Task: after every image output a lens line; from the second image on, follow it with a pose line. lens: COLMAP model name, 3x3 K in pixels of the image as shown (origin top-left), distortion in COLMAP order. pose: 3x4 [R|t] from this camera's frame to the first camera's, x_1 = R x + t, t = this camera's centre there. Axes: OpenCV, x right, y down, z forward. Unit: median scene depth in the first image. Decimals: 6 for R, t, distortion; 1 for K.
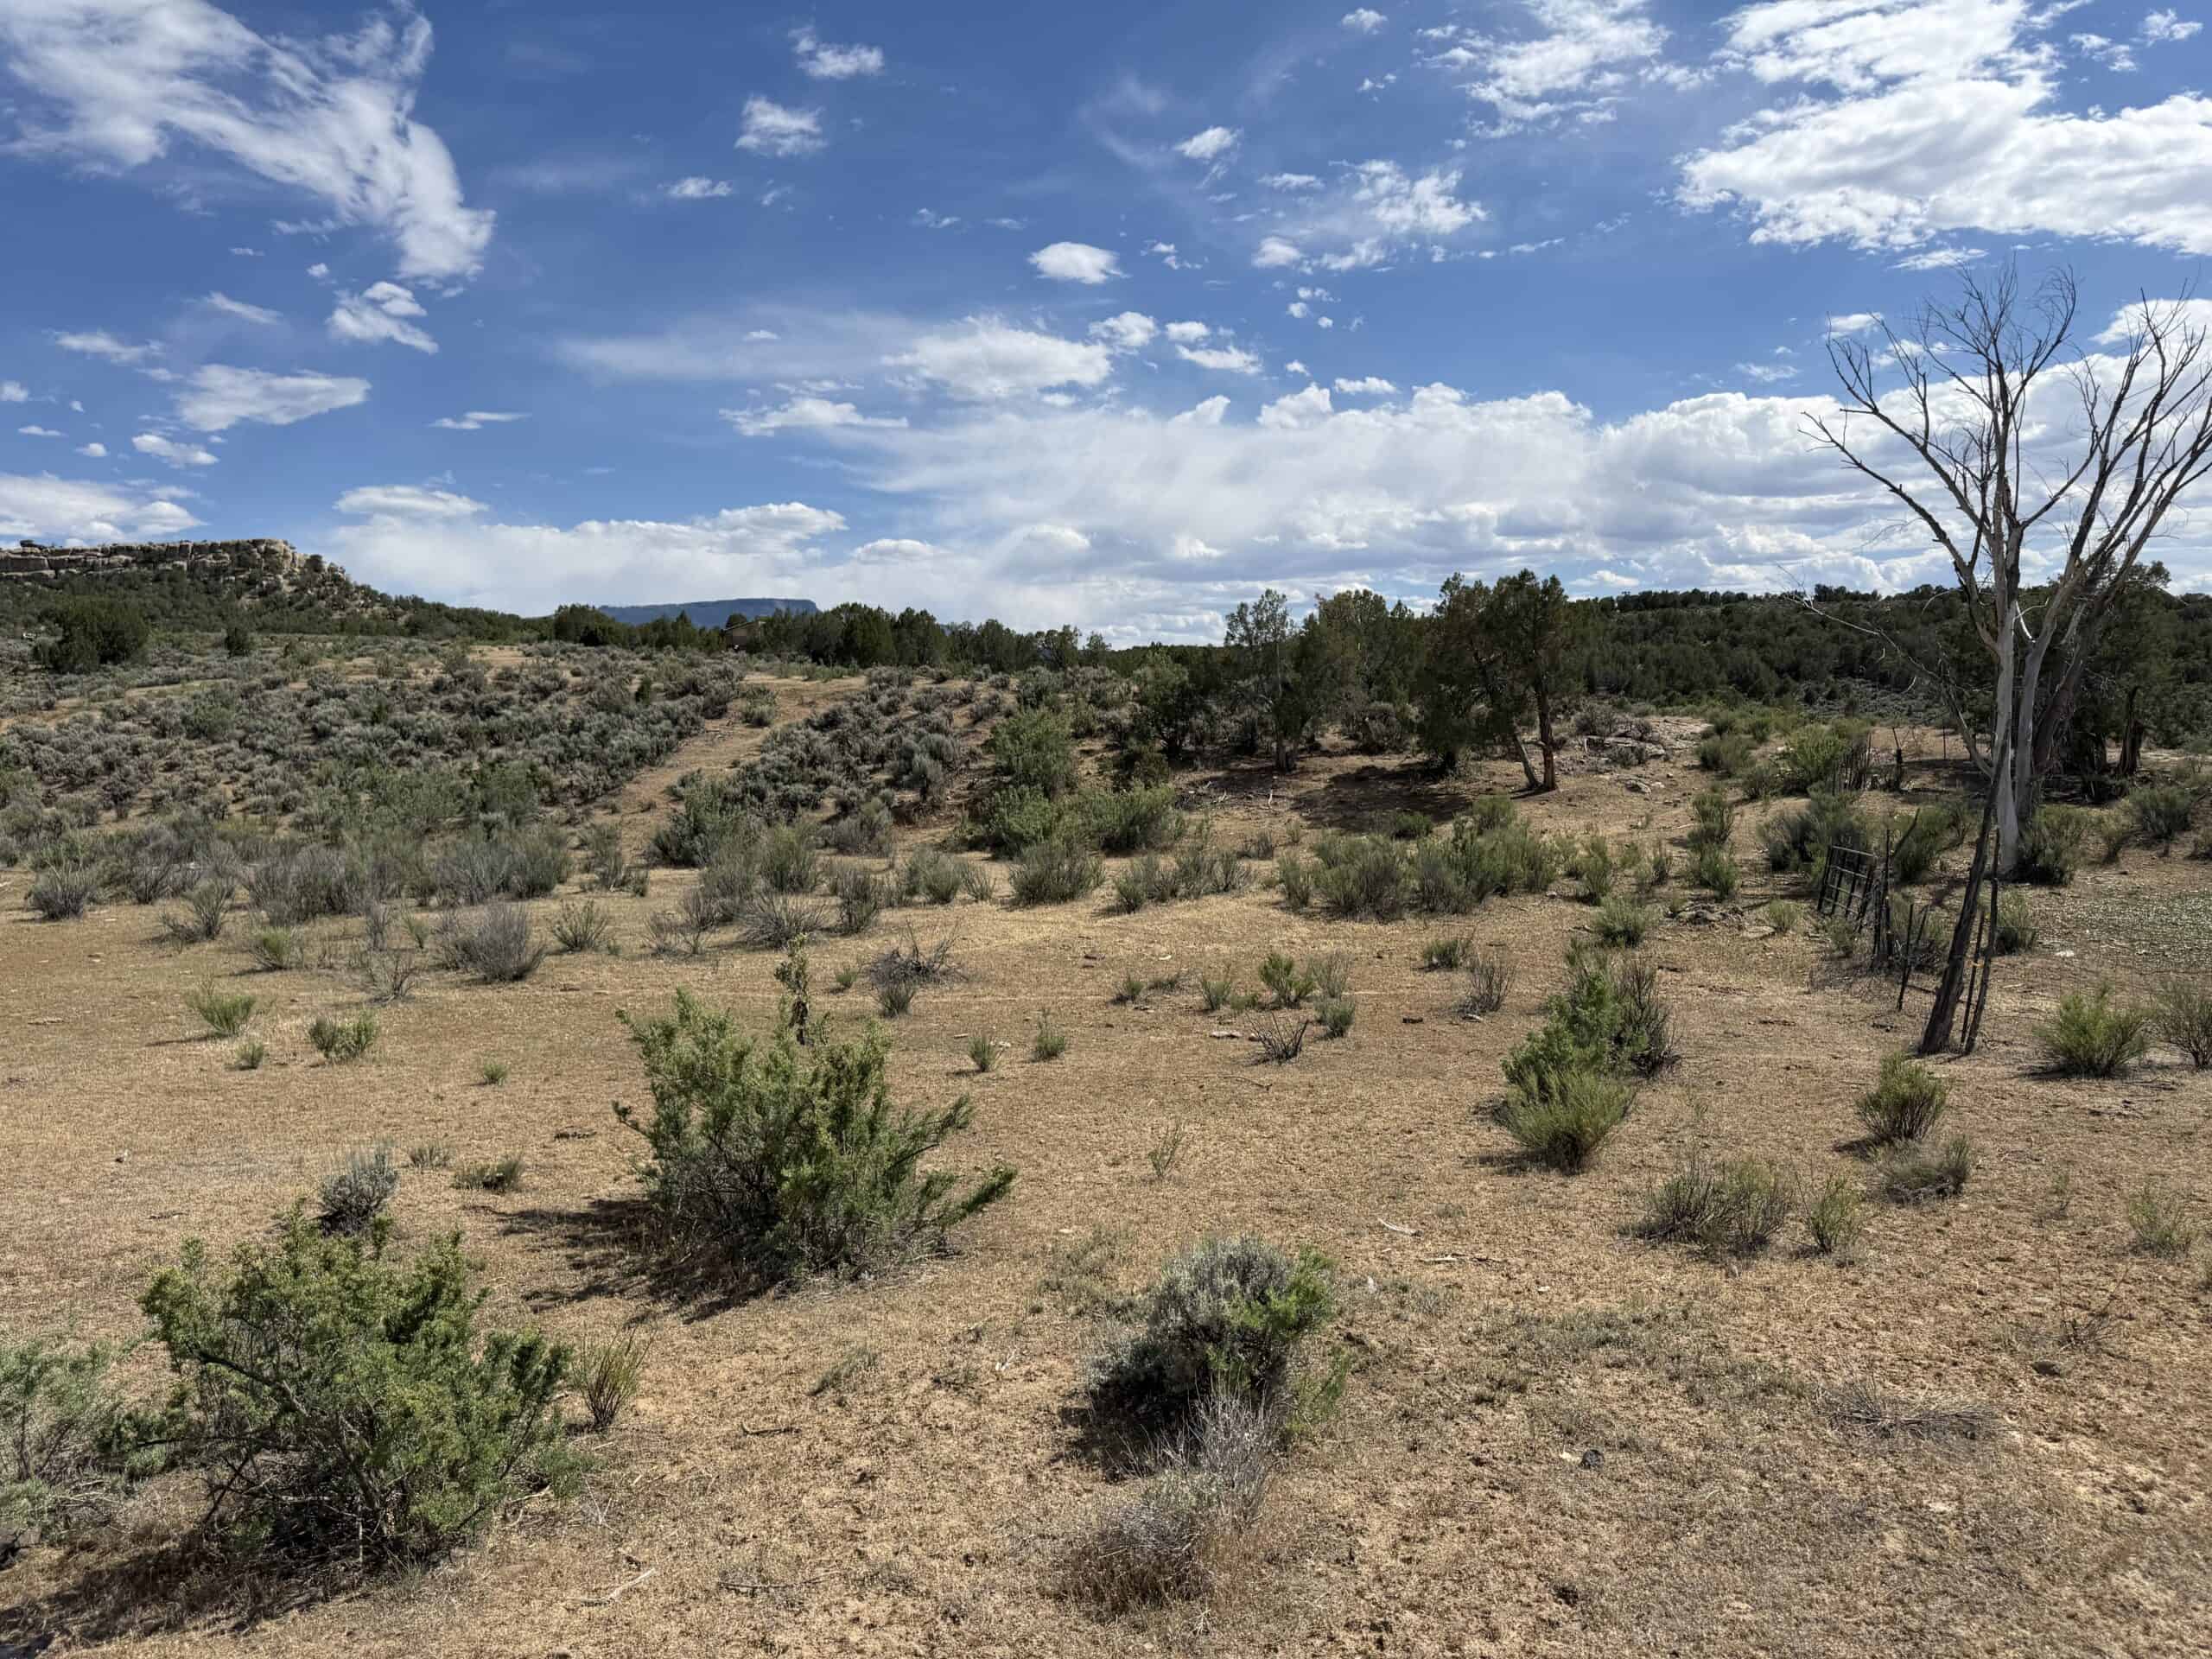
lens RADIAL K [[1561.5, 0, 1103.3], [0, 1561.5, 840.4], [0, 0, 1]] dist [0.056552, -0.054461]
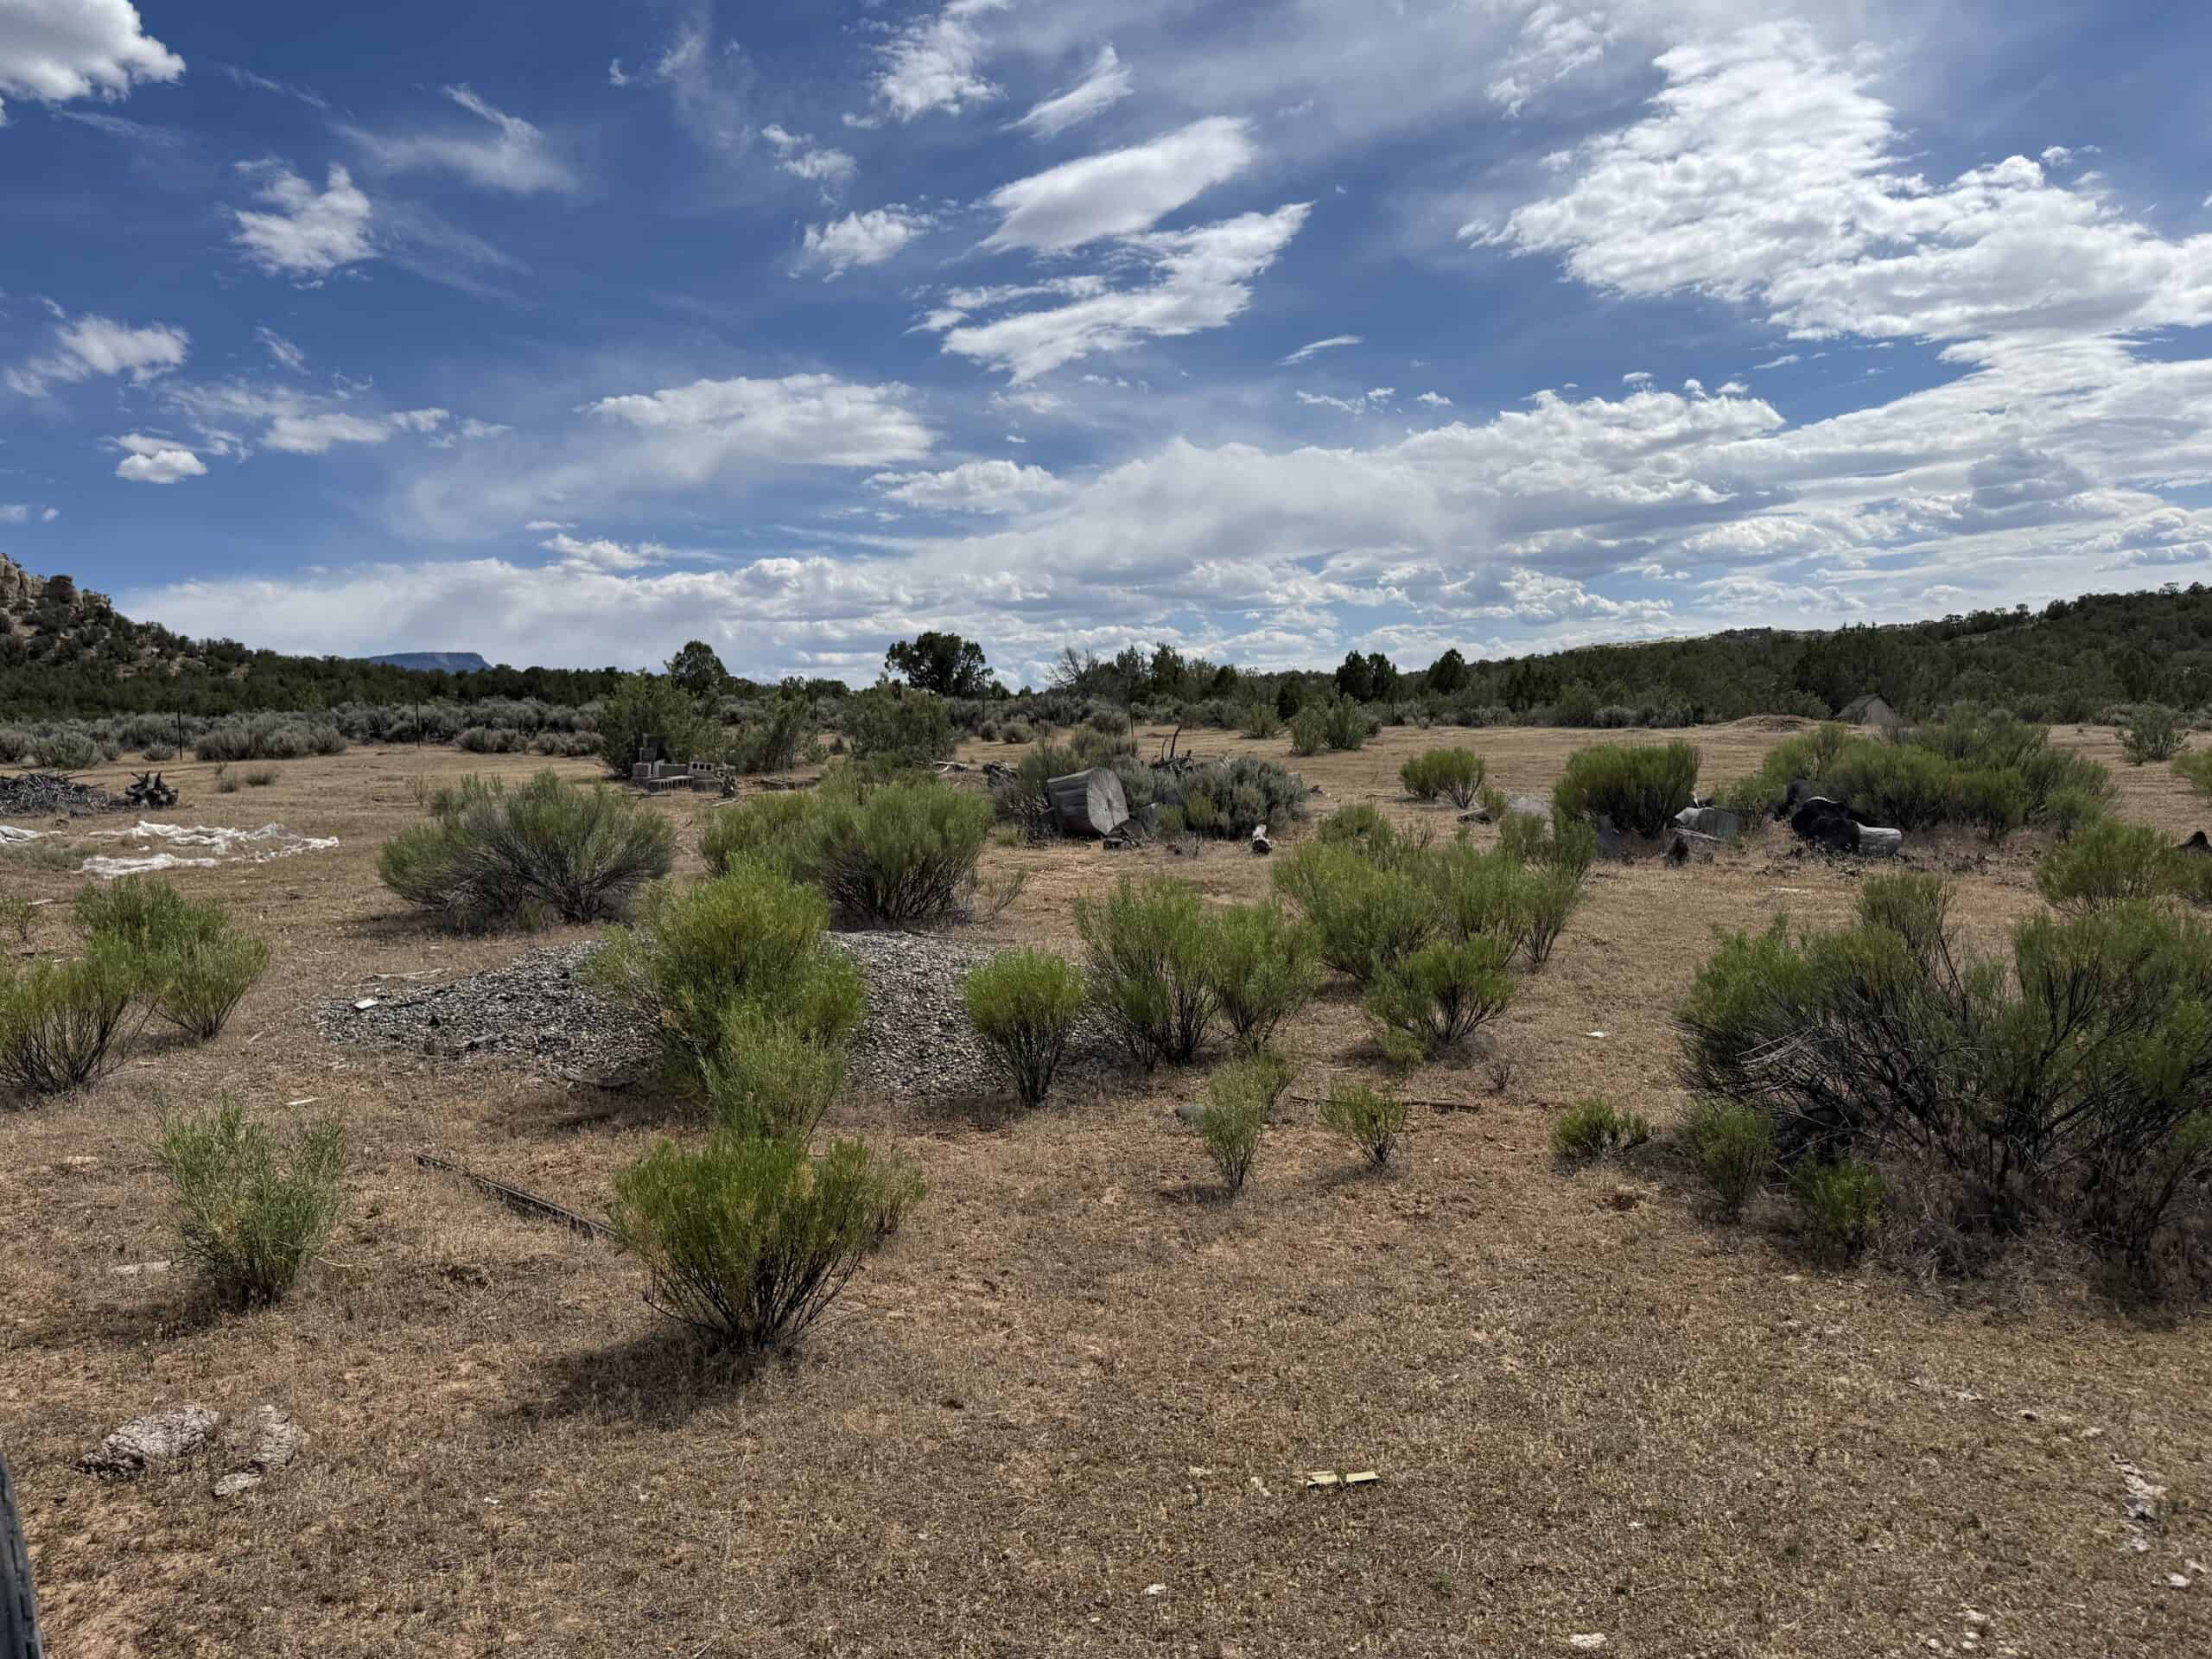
lens RADIAL K [[1561.5, 0, 1098.5], [0, 1561.5, 820.0], [0, 0, 1]] dist [0.056552, -0.054461]
pose [[0.979774, -0.040635, 0.195937, -0.189912], [0.048496, 0.998193, -0.035487, -0.037549], [-0.194140, 0.044271, 0.979974, 0.270300]]
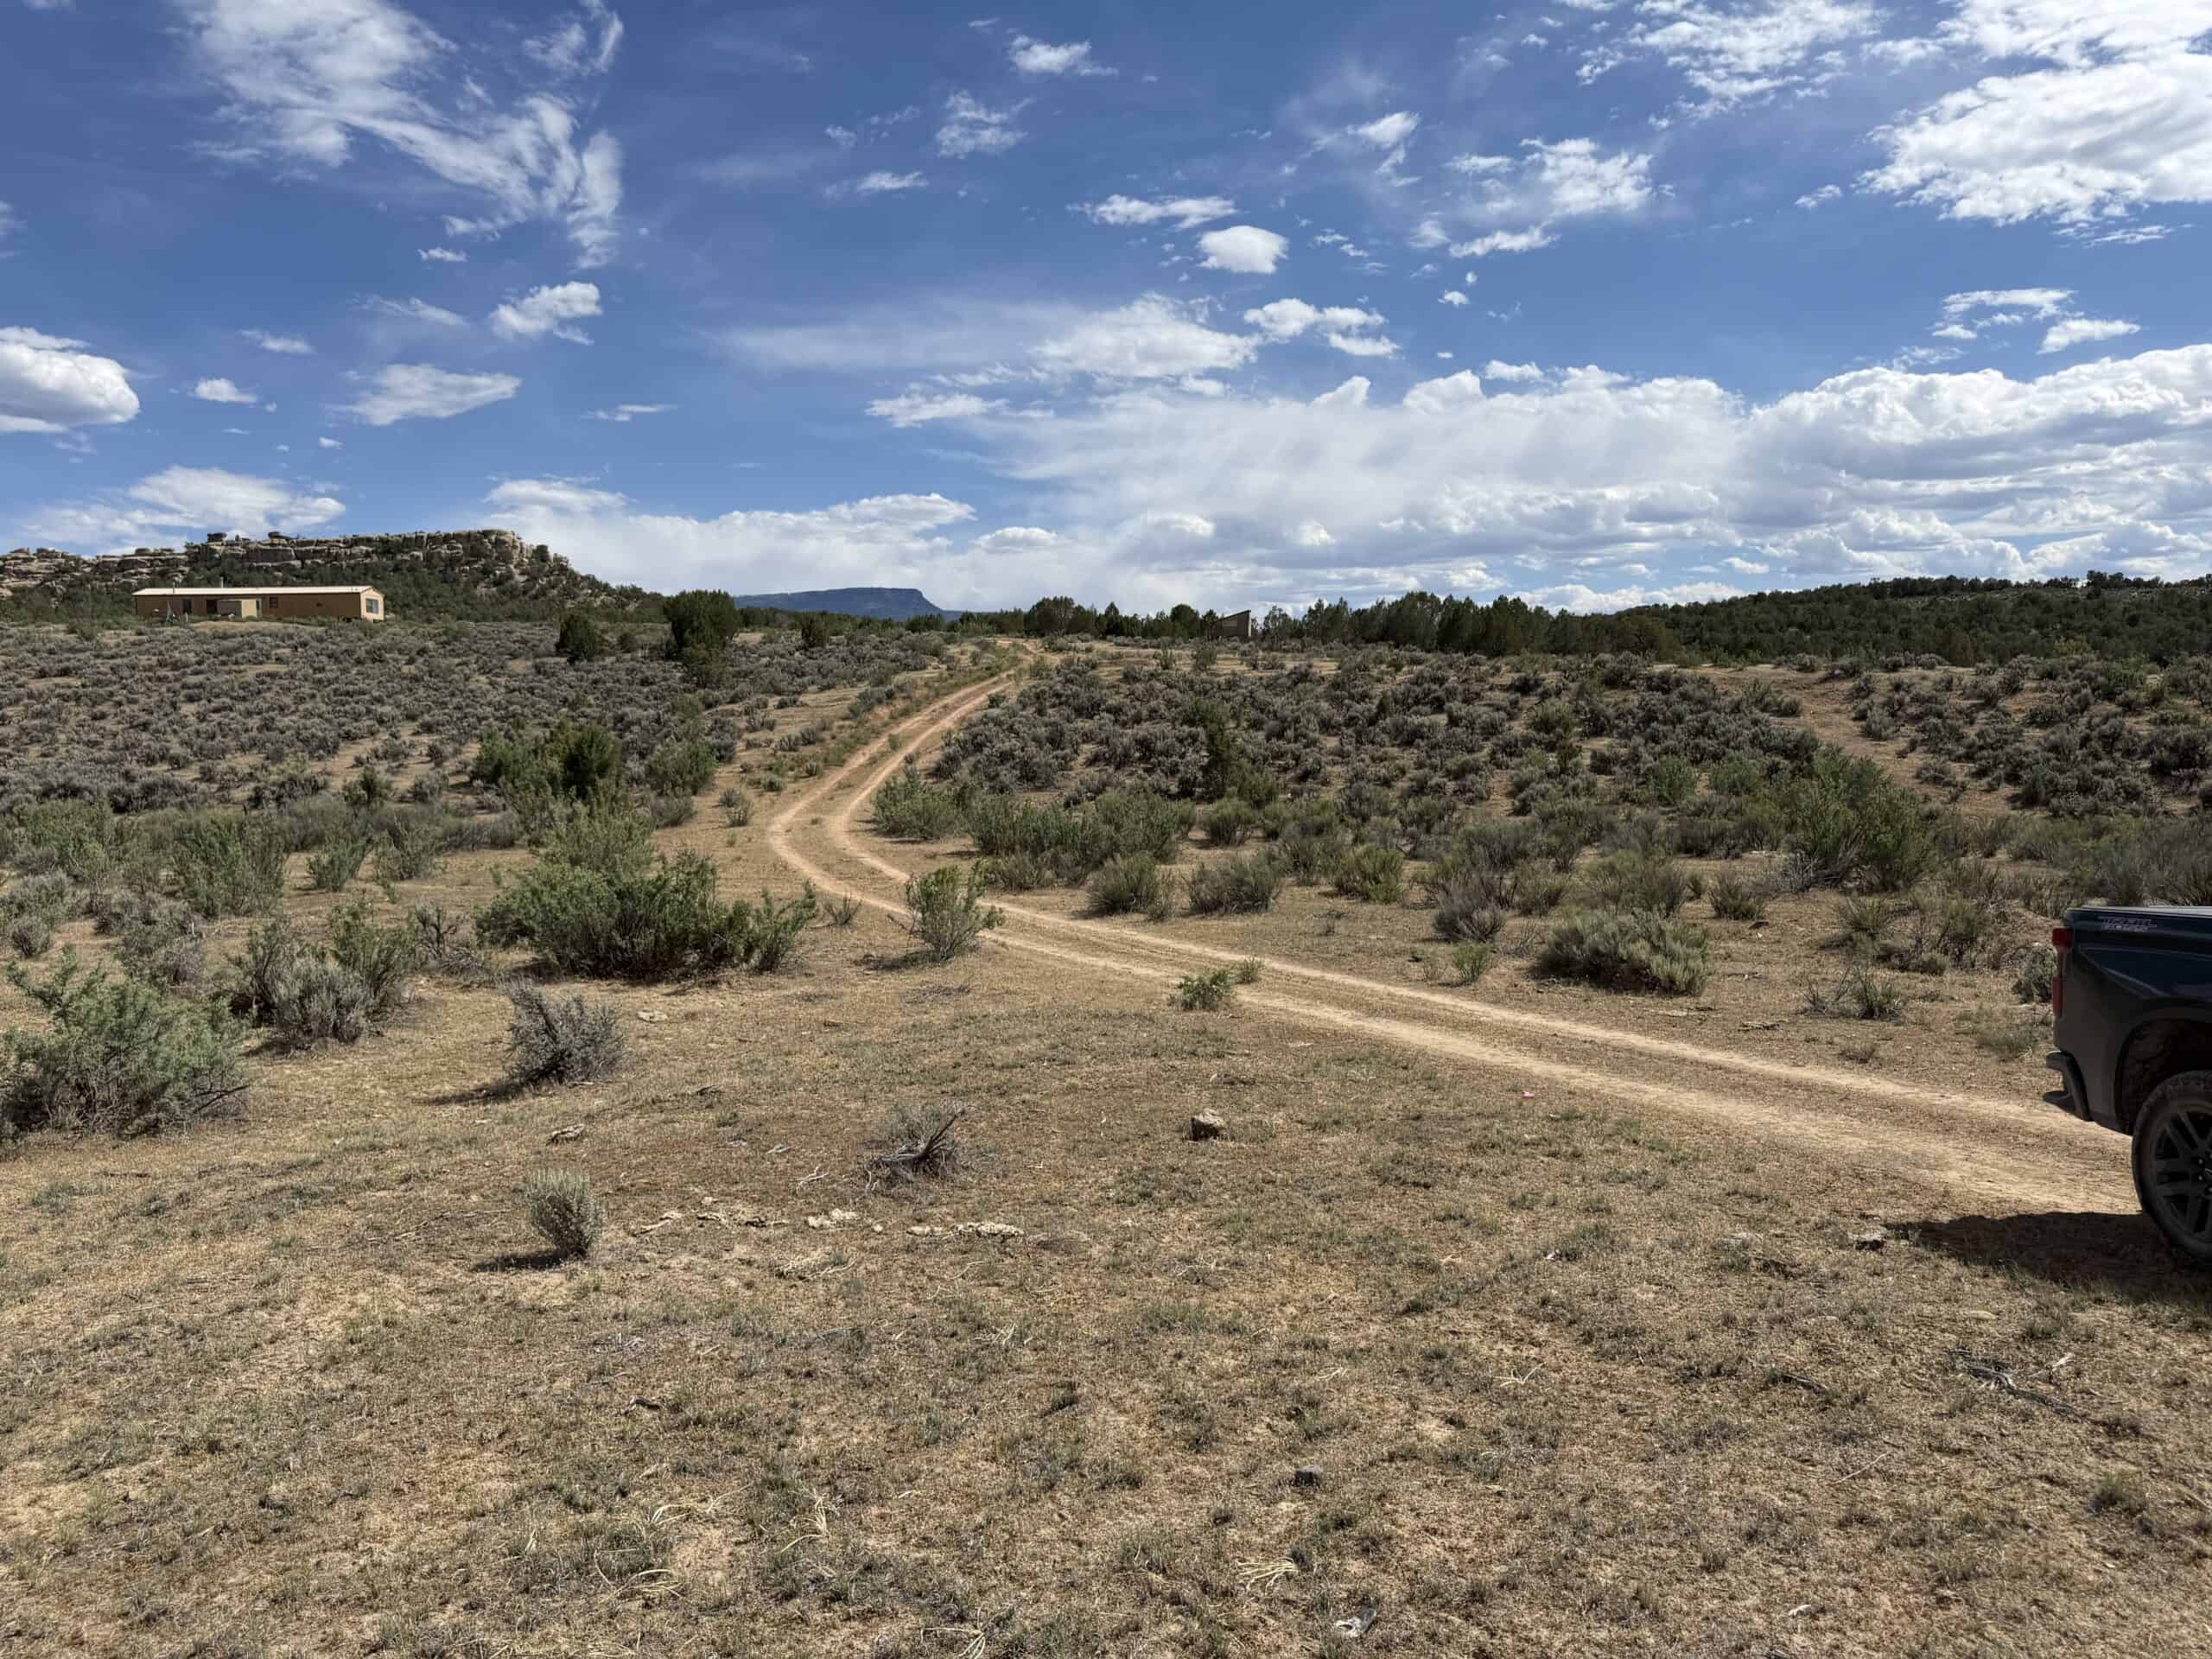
lens RADIAL K [[1561.5, 0, 1089.7], [0, 1561.5, 844.0], [0, 0, 1]] dist [0.056552, -0.054461]
pose [[0.998132, 0.009466, -0.060355, -0.062584], [-0.008874, 0.999910, 0.010069, 0.001253], [0.060445, -0.009515, 0.998126, -0.008690]]
